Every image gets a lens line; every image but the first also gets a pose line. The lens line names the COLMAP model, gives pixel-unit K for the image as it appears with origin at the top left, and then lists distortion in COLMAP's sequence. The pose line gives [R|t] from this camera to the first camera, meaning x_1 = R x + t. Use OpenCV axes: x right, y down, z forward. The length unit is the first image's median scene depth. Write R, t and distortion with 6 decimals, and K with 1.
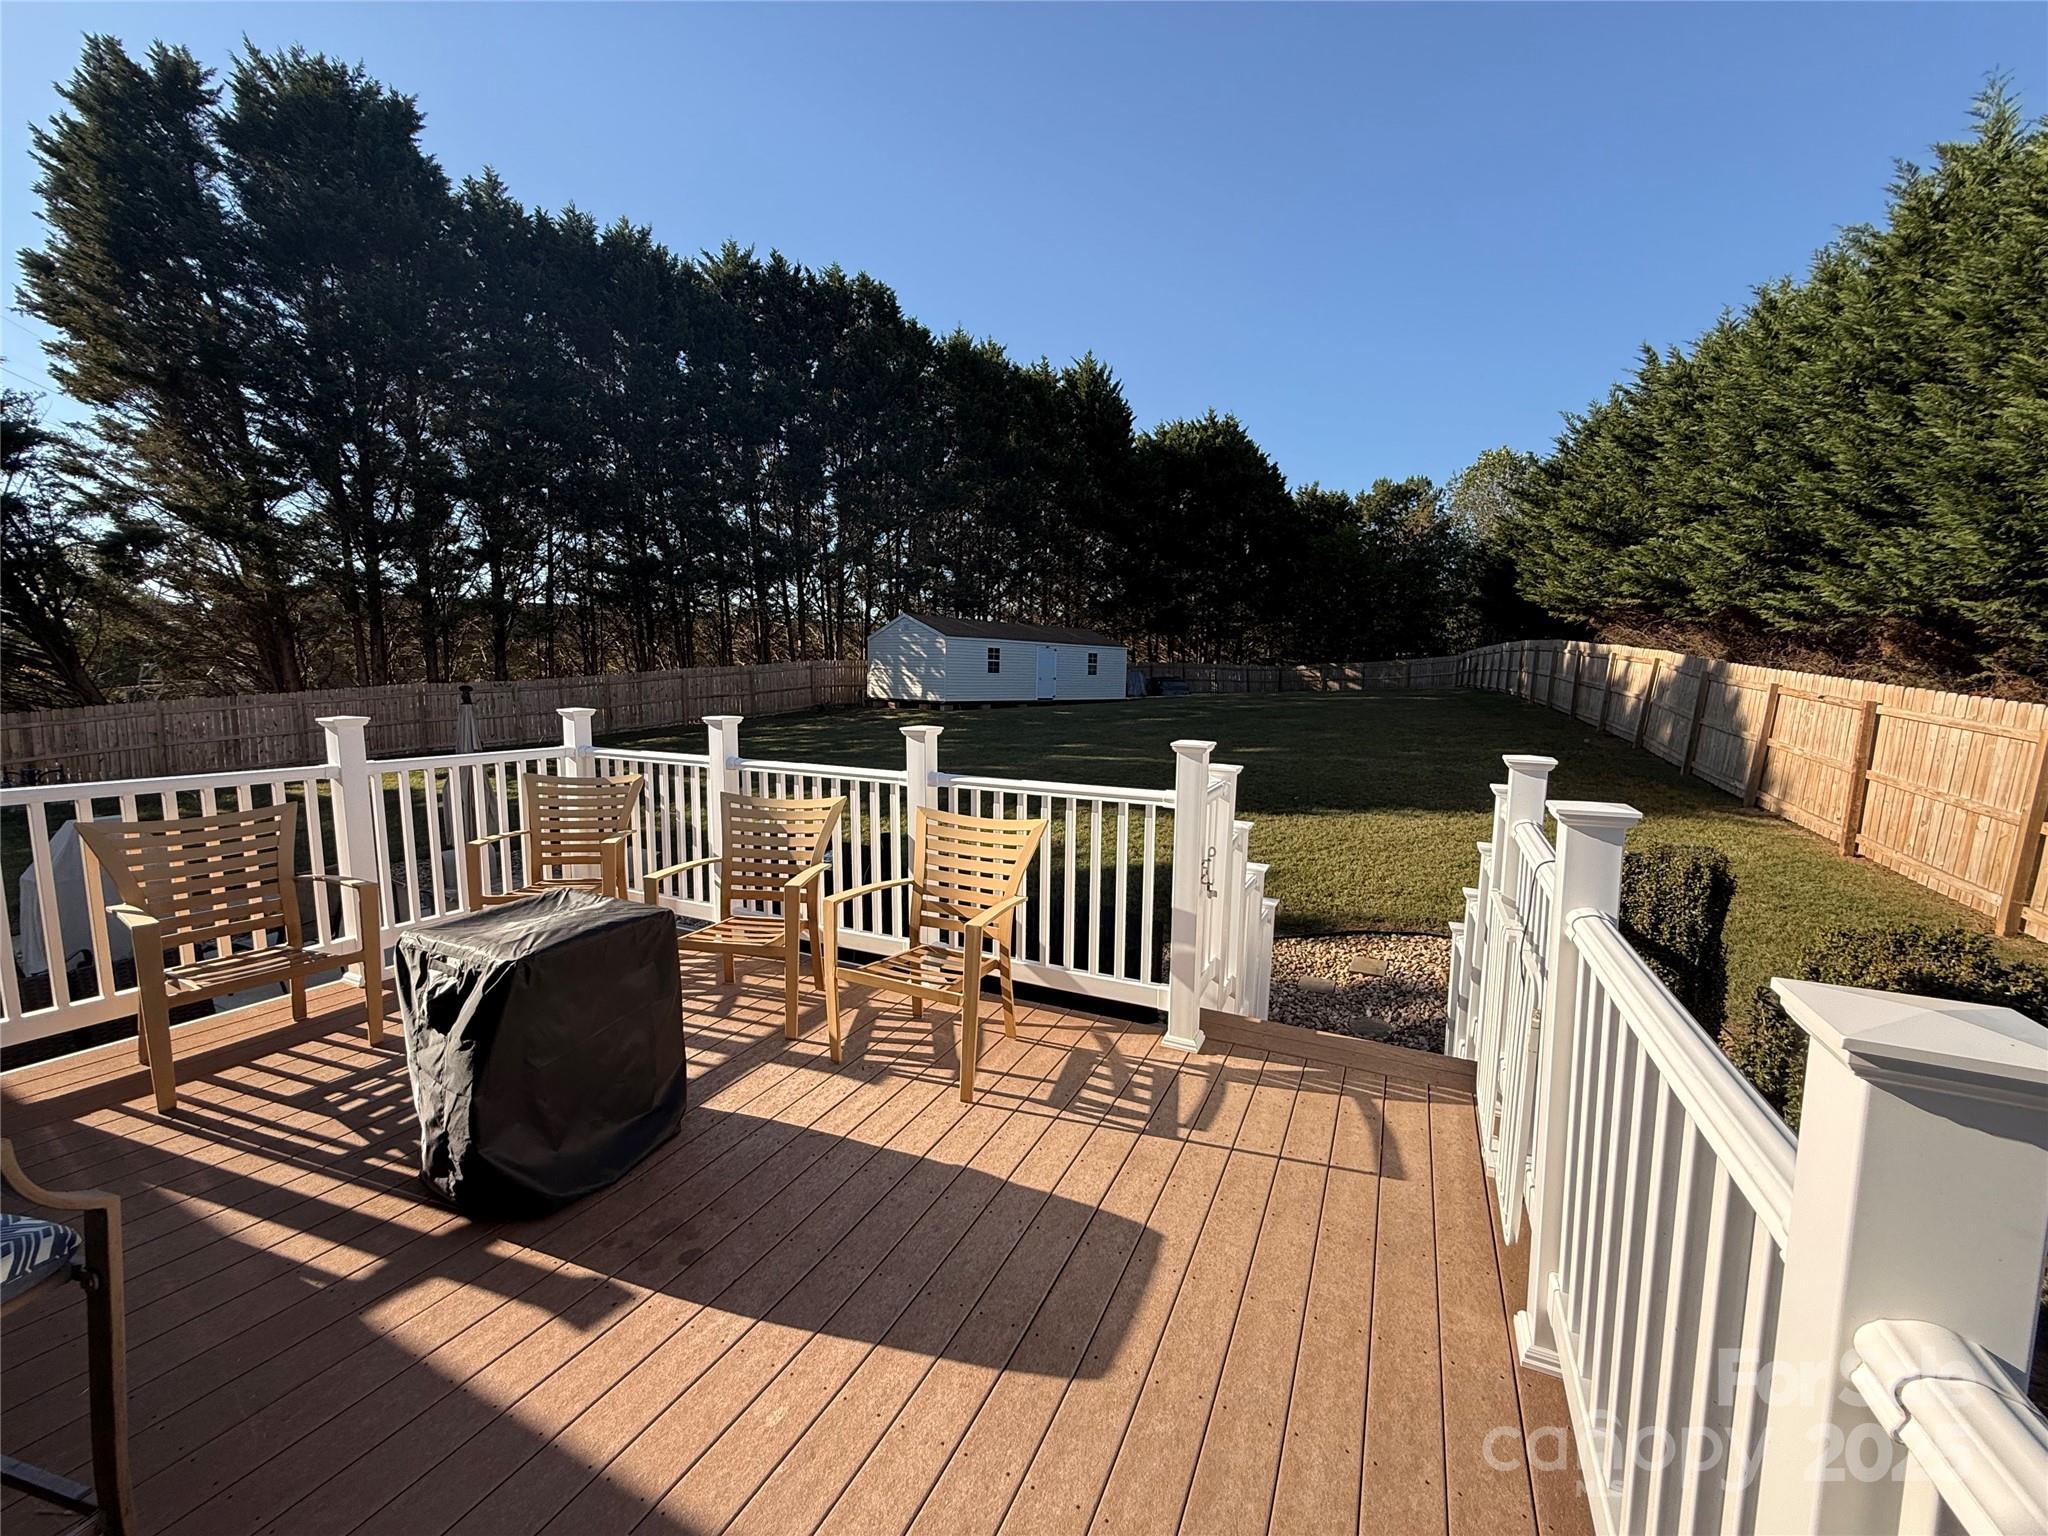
lens RADIAL K [[817.0, 0, 1023.3], [0, 817.0, 759.6], [0, 0, 1]] dist [0.000222, 0.000579]
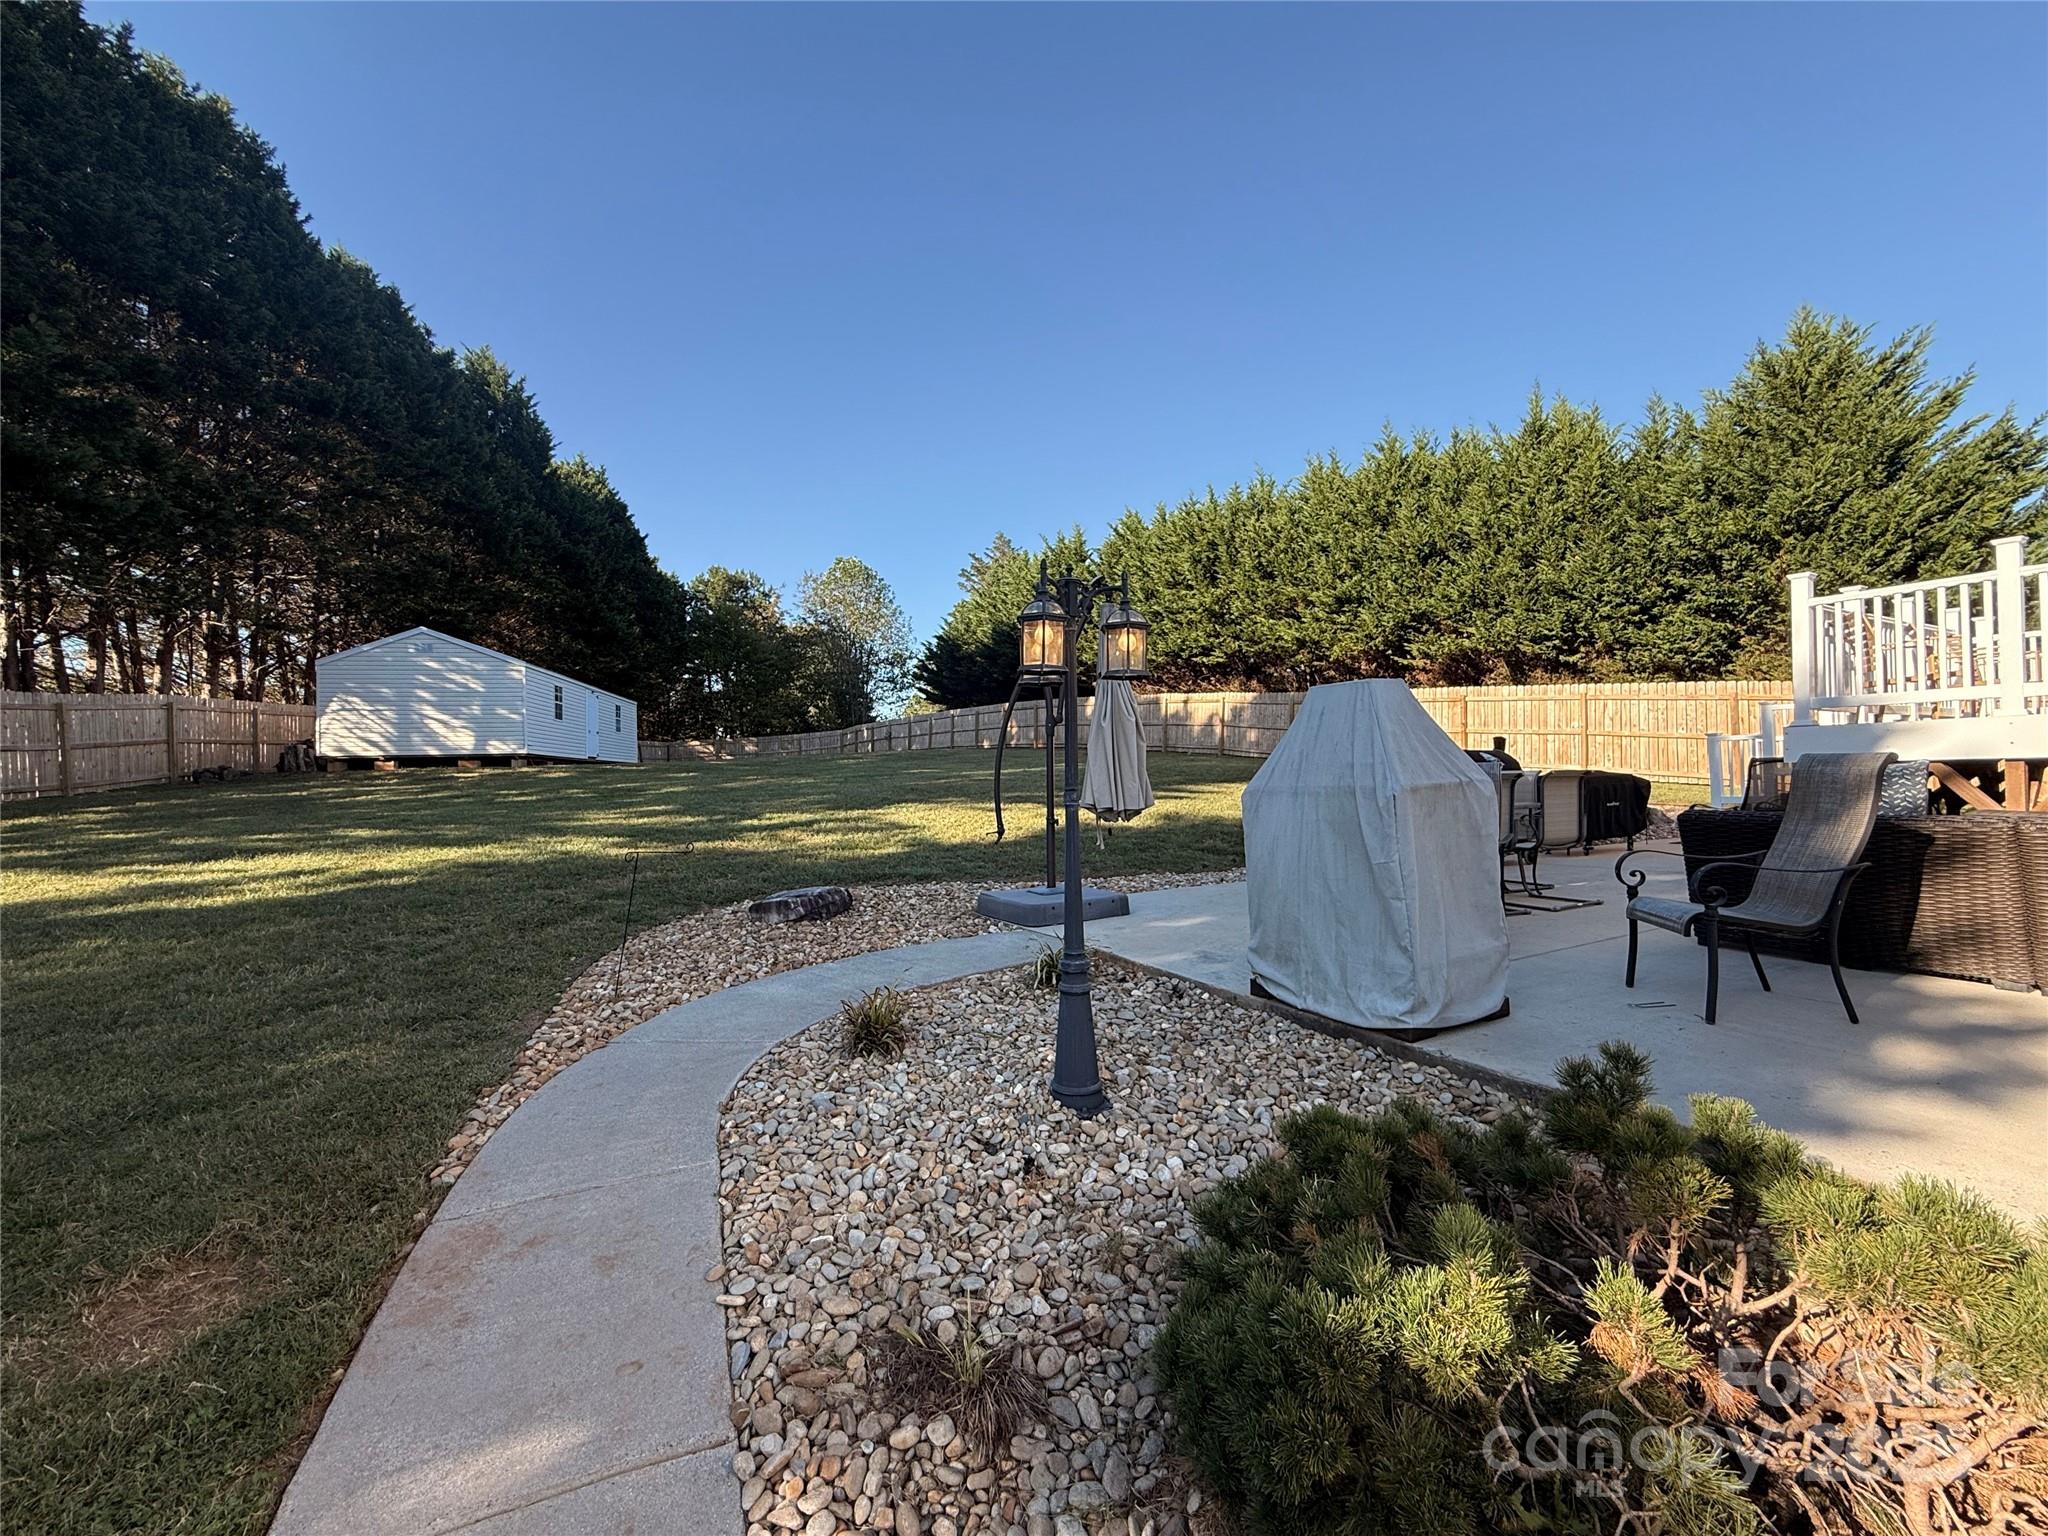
lens RADIAL K [[832.9, 0, 1024.0], [0, 832.9, 768.0], [0, 0, 1]] dist [0.000597, -0.000123]
pose [[0.583530, -0.019900, 0.811848, -0.387324], [0.115030, 0.991646, -0.058372, 0.030870], [-0.803903, 0.127449, 0.580944, 0.201907]]
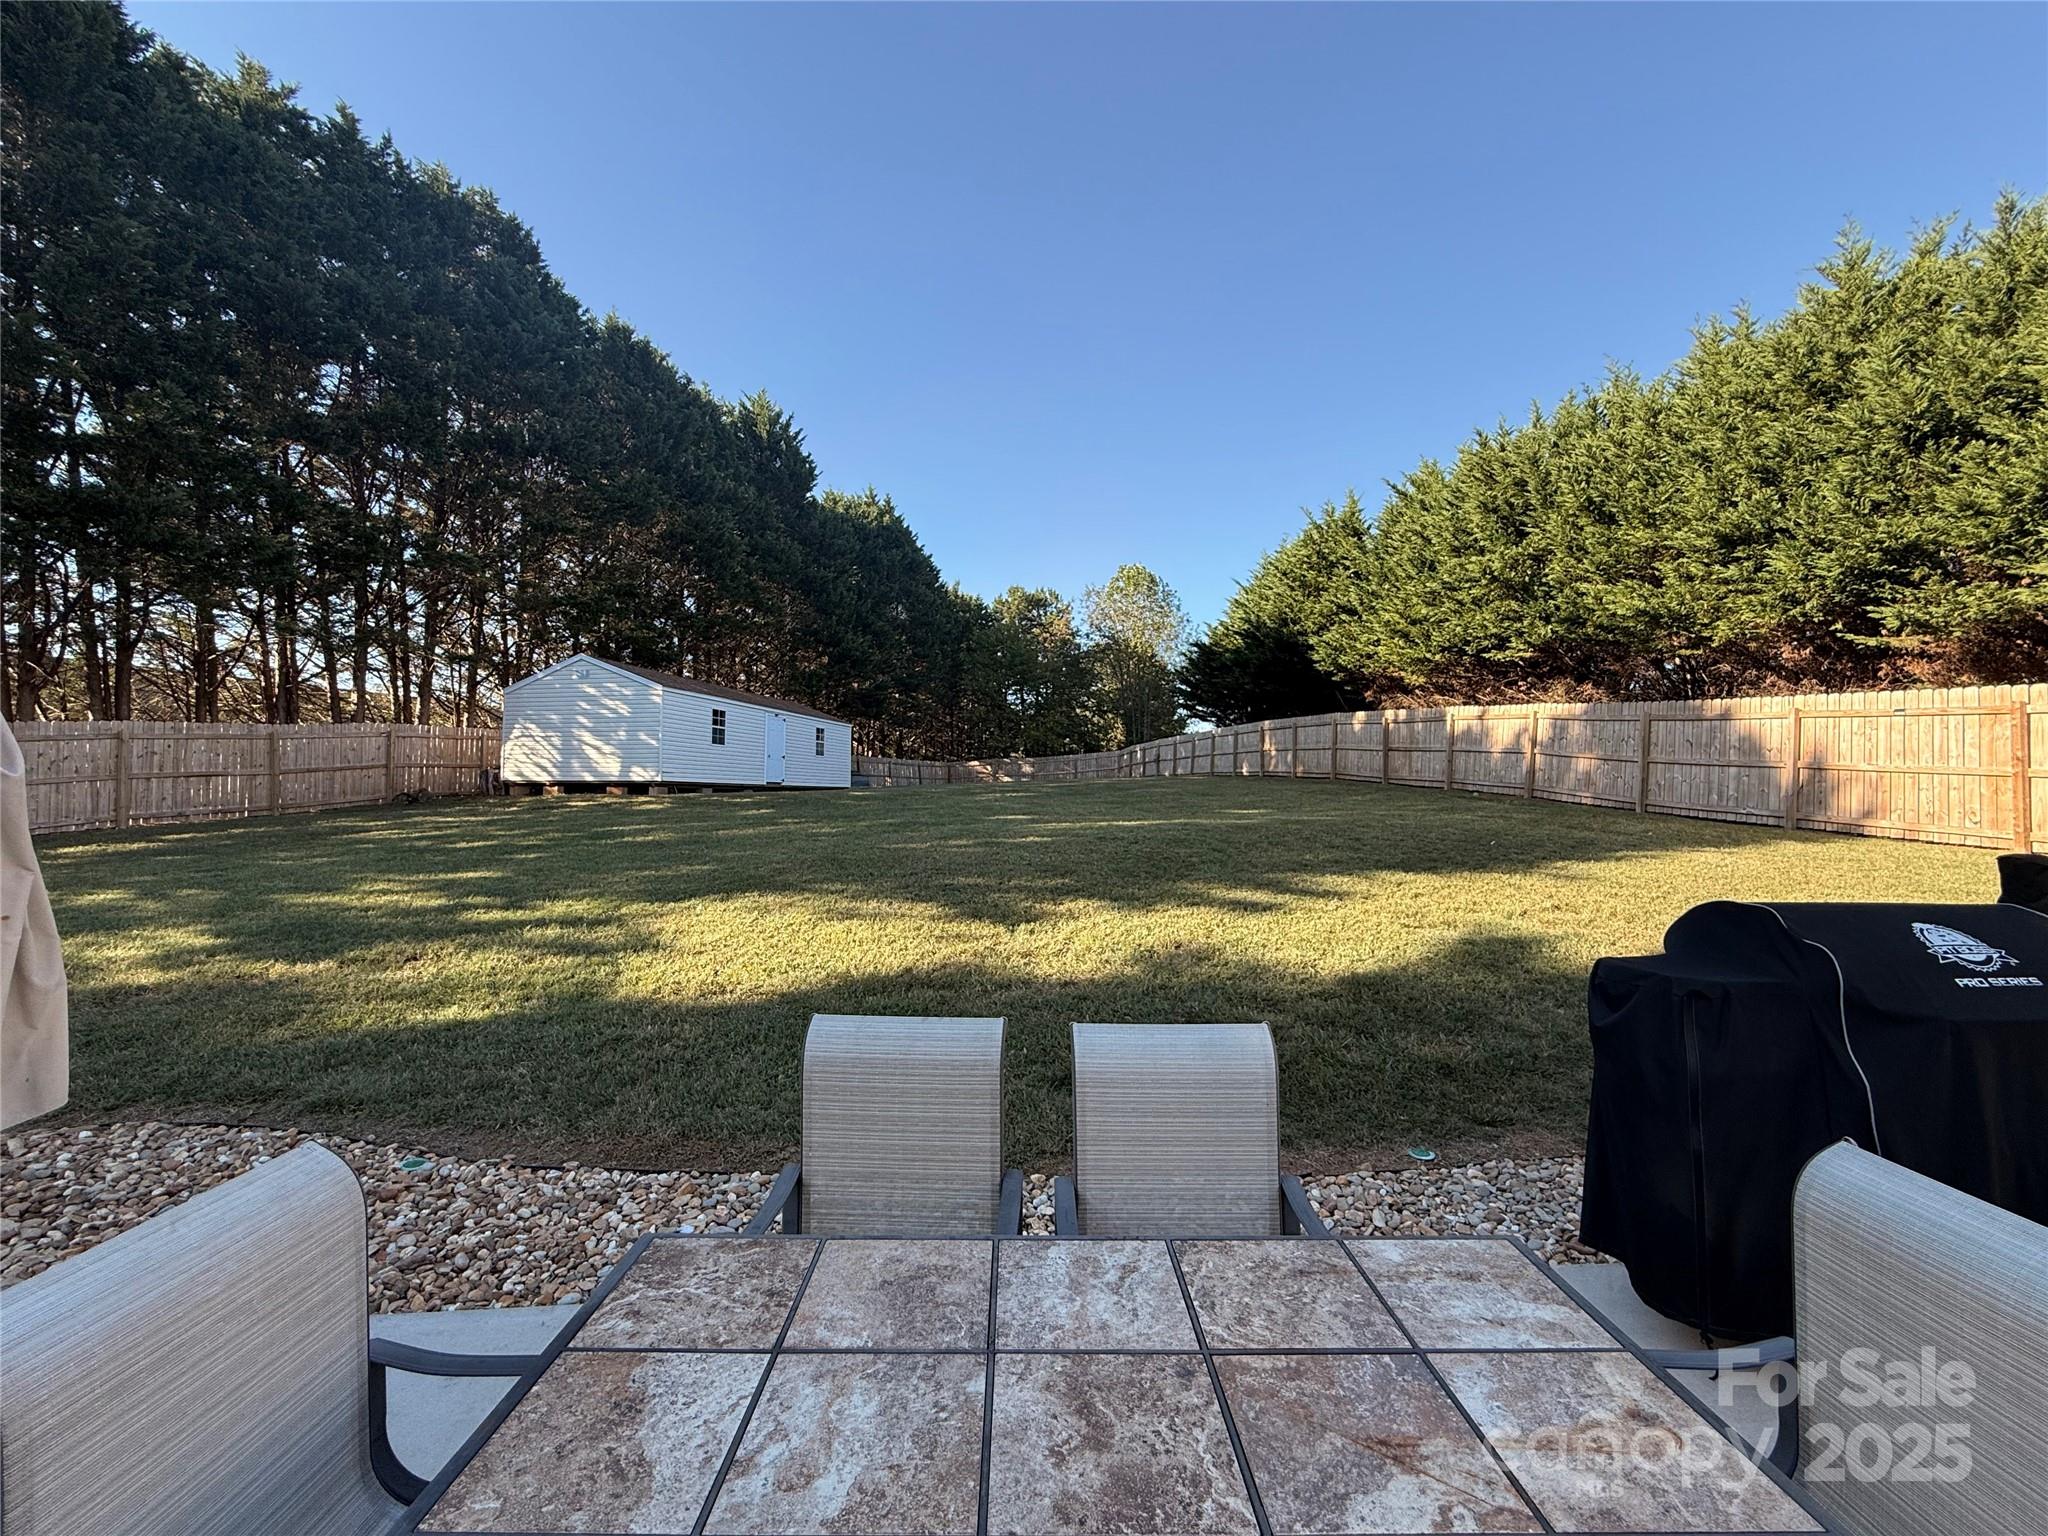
lens RADIAL K [[840.4, 0, 1028.8], [0, 840.4, 766.6], [0, 0, 1]] dist [-0.001487, 0.000066]
pose [[0.861256, 0.006781, 0.508126, -0.168019], [0.061104, 0.991274, -0.116797, 0.016455], [-0.504484, 0.131641, 0.853327, 0.215457]]
